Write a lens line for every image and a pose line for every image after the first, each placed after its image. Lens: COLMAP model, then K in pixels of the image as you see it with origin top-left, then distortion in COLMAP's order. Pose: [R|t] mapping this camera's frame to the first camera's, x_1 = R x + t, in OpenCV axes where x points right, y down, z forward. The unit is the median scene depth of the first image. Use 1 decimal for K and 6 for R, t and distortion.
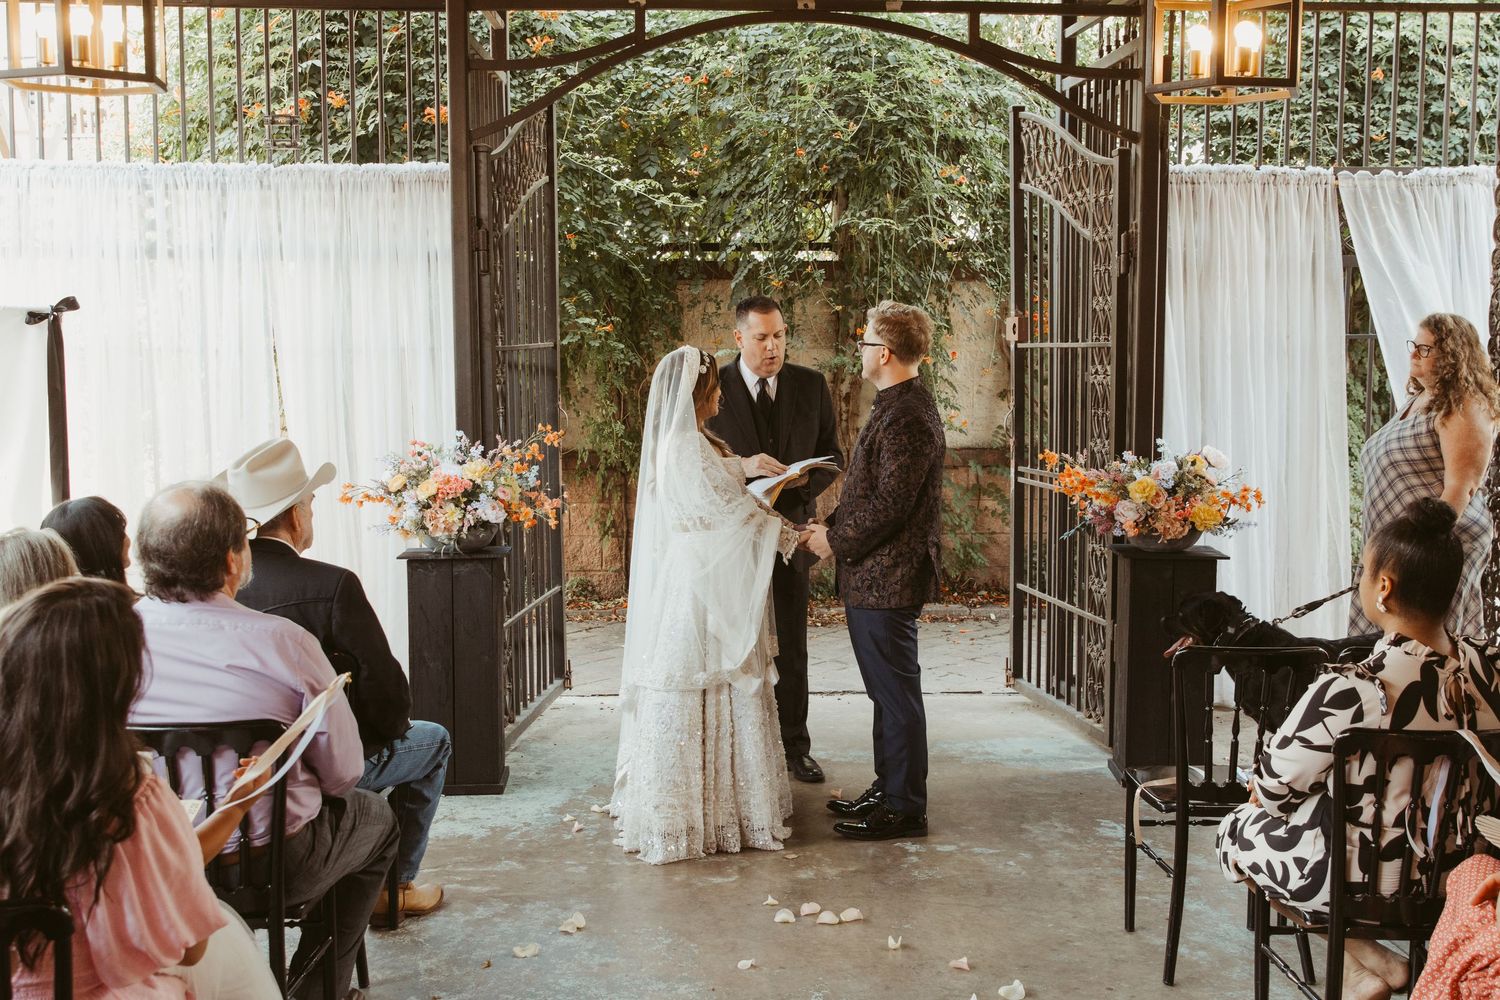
lens RADIAL K [[1682.6, 0, 739.5], [0, 1682.6, 507.4], [0, 0, 1]] dist [0.025971, 0.000000]
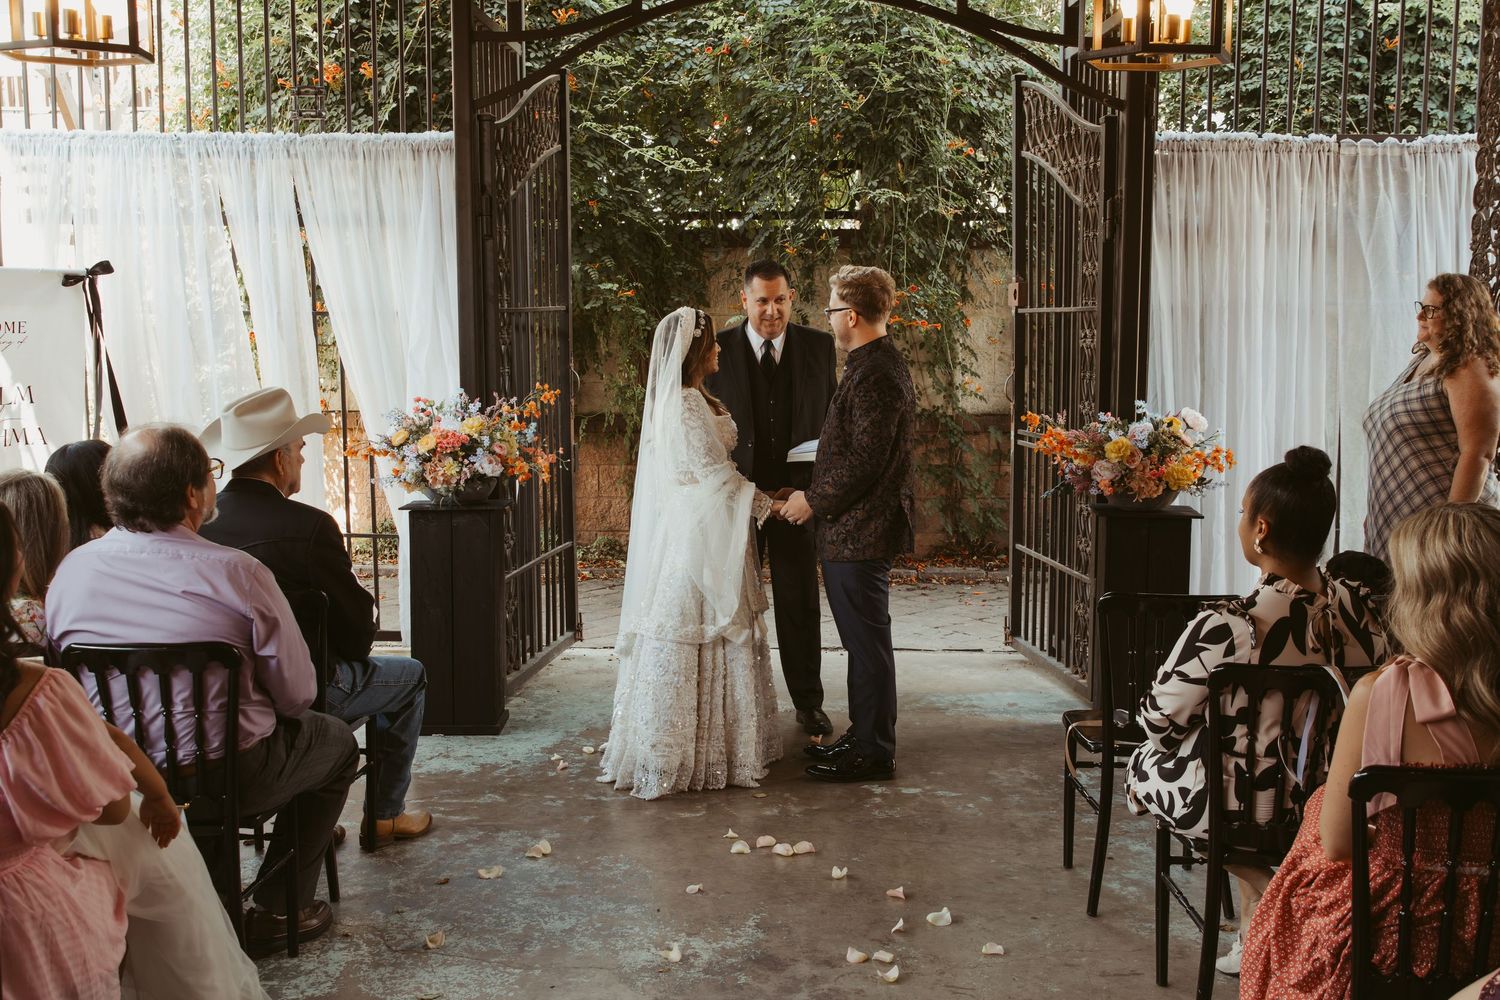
lens RADIAL K [[1682.6, 0, 740.3], [0, 1682.6, 515.4], [0, 0, 1]] dist [0.025971, 0.000000]
pose [[0.998602, 0.010407, -0.051833, 0.055664], [-0.009382, 0.999756, 0.019976, 0.009776], [0.052028, -0.019461, 0.998456, -0.033192]]
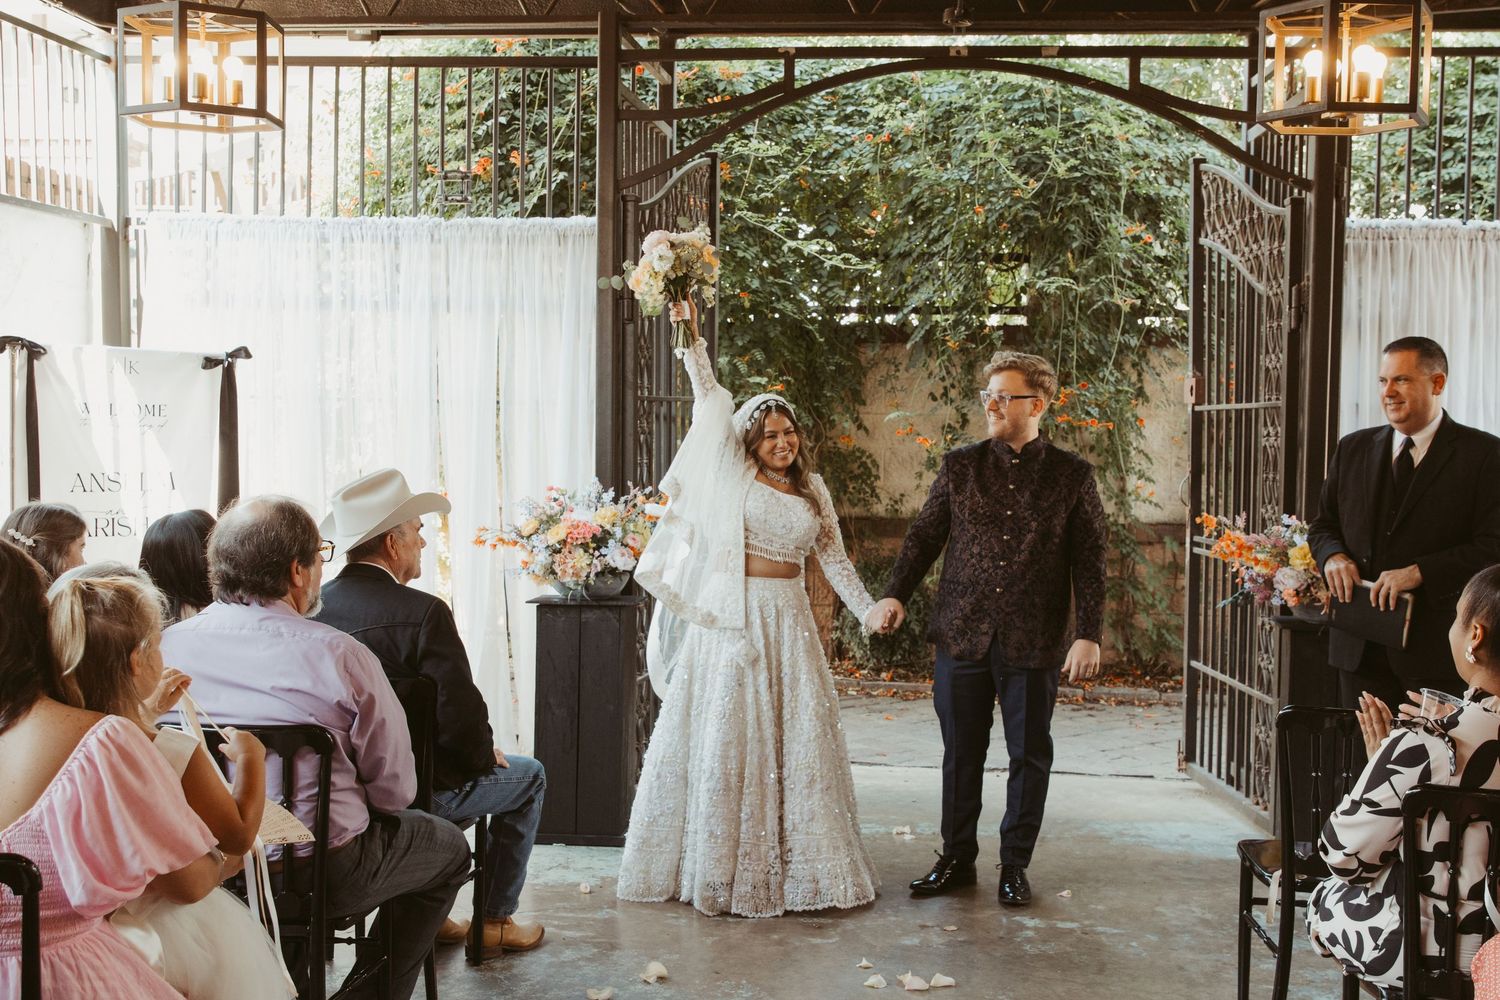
lens RADIAL K [[1742.6, 0, 738.6], [0, 1742.6, 508.3], [0, 0, 1]] dist [0.023612, 0.000000]
pose [[0.988426, 0.025215, -0.149597, 0.064946], [-0.033198, 0.998141, -0.051106, 0.020255], [0.148030, 0.055481, 0.987425, -0.004510]]
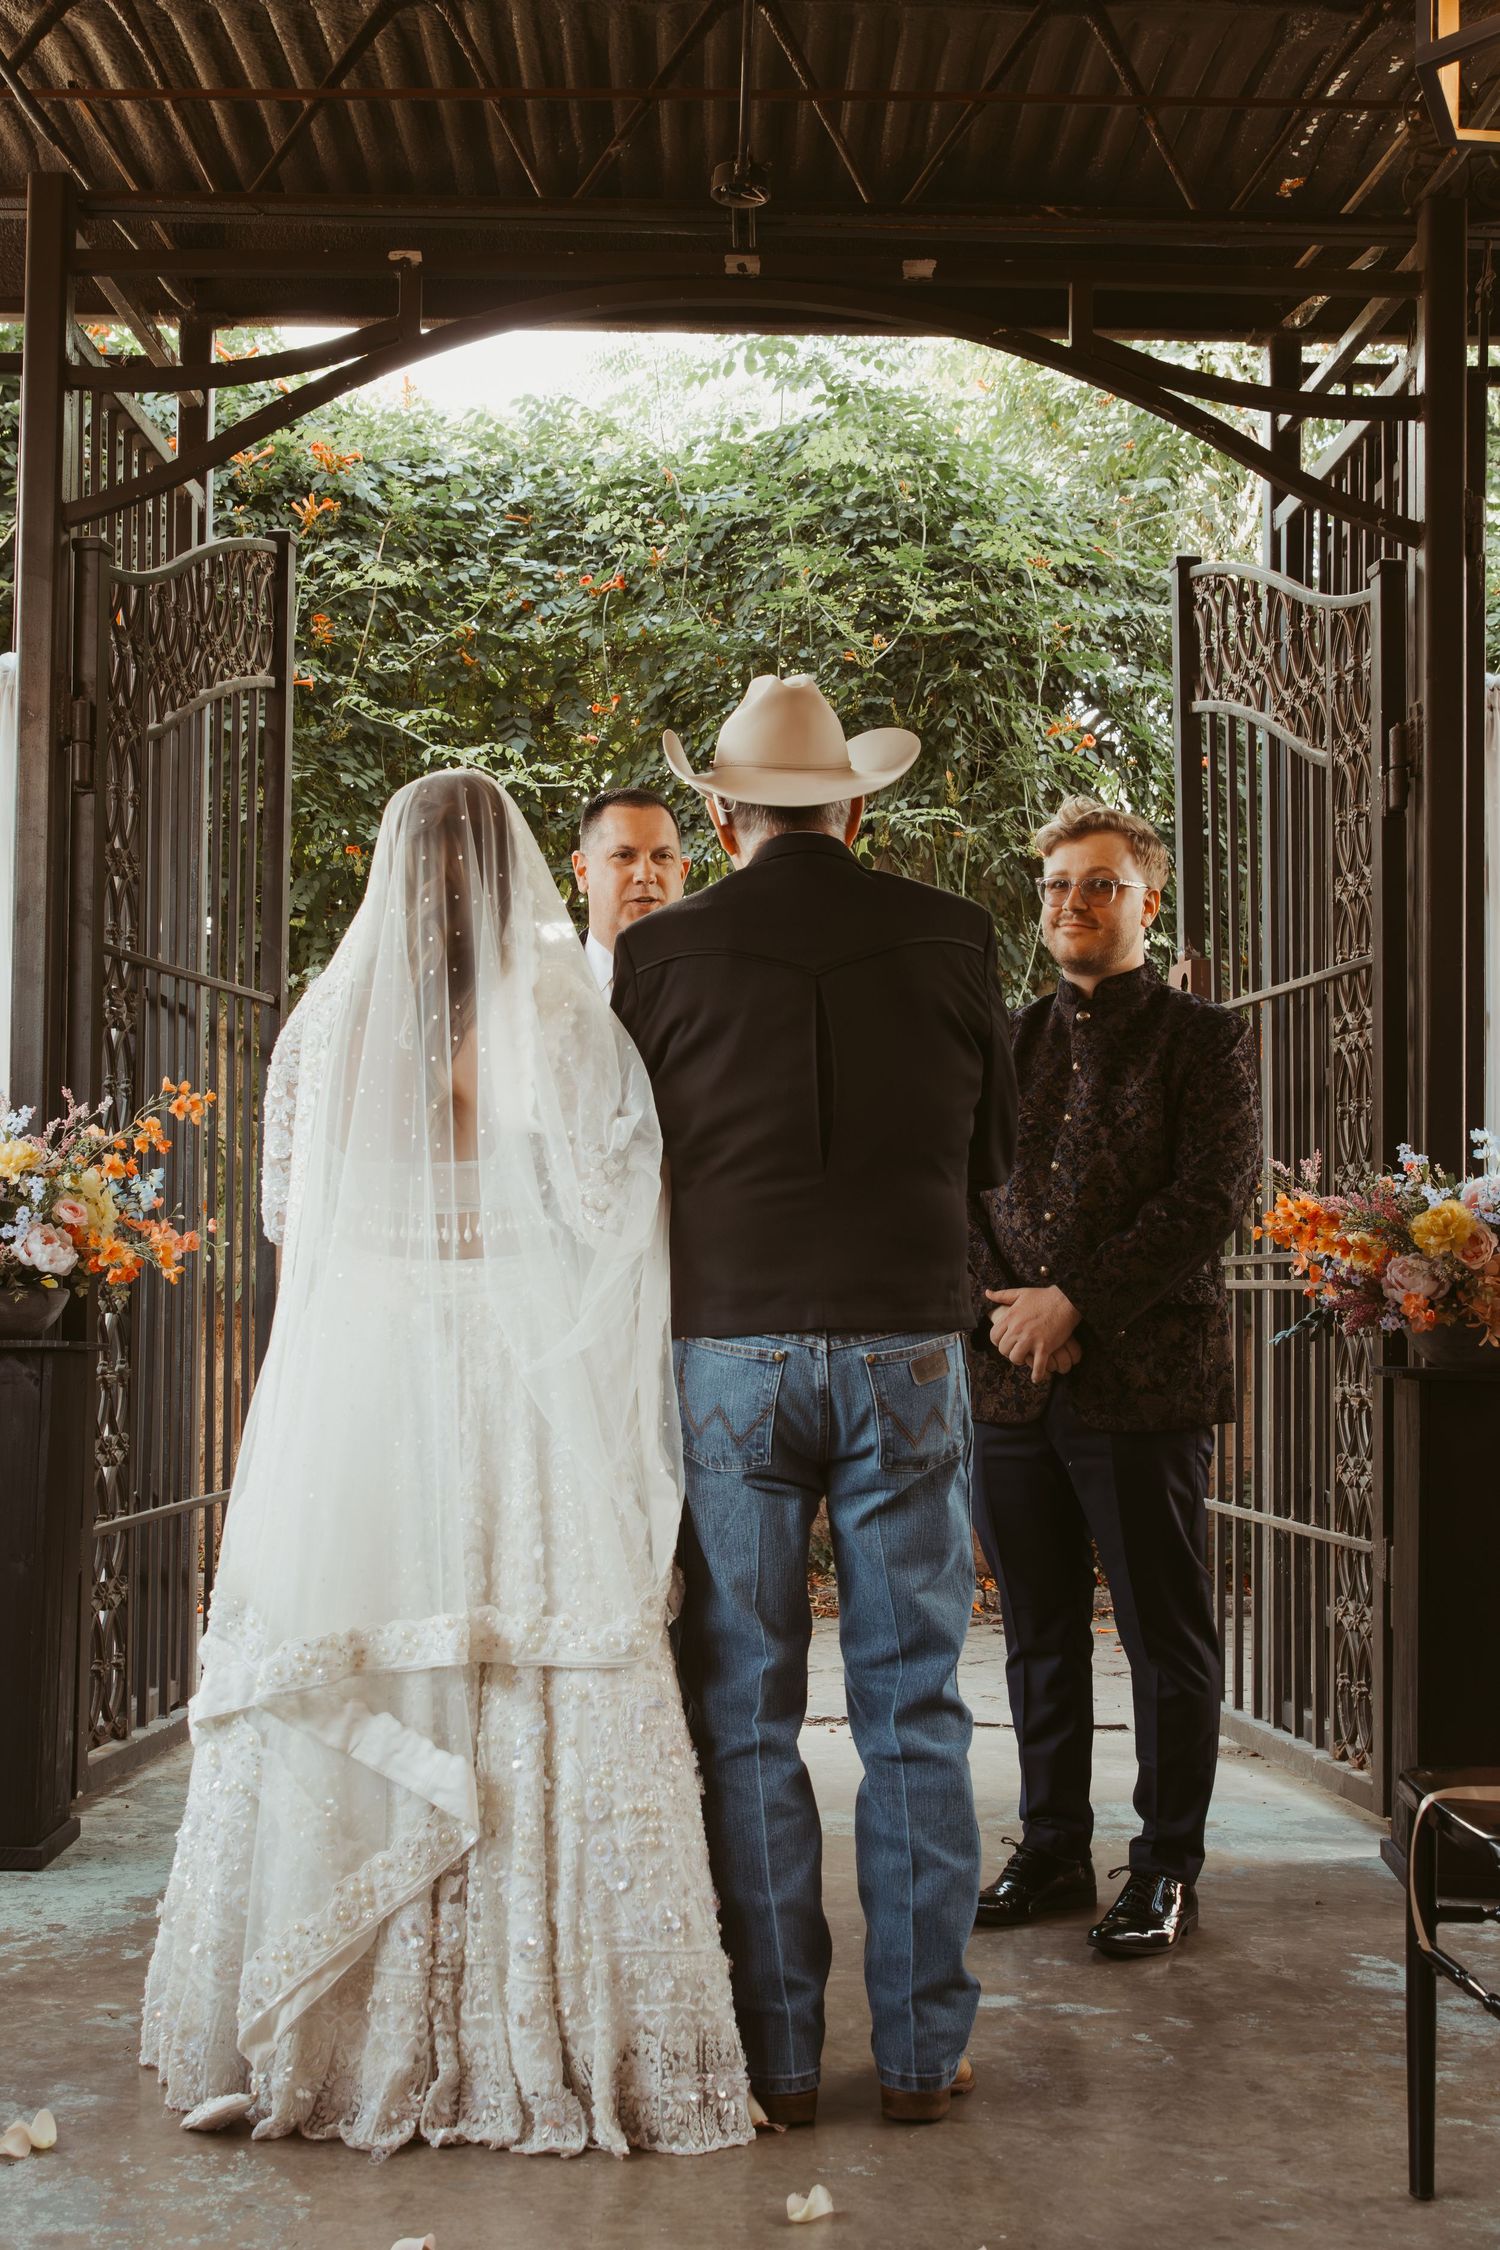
lens RADIAL K [[2627.7, 0, 705.4], [0, 2627.7, 1170.6], [0, 0, 1]] dist [0.009904, 0.000000]
pose [[0.998831, 0.014024, -0.046264, 0.062080], [-0.020831, 0.988448, -0.150120, 0.076364], [0.043625, 0.150908, 0.987585, 0.244123]]
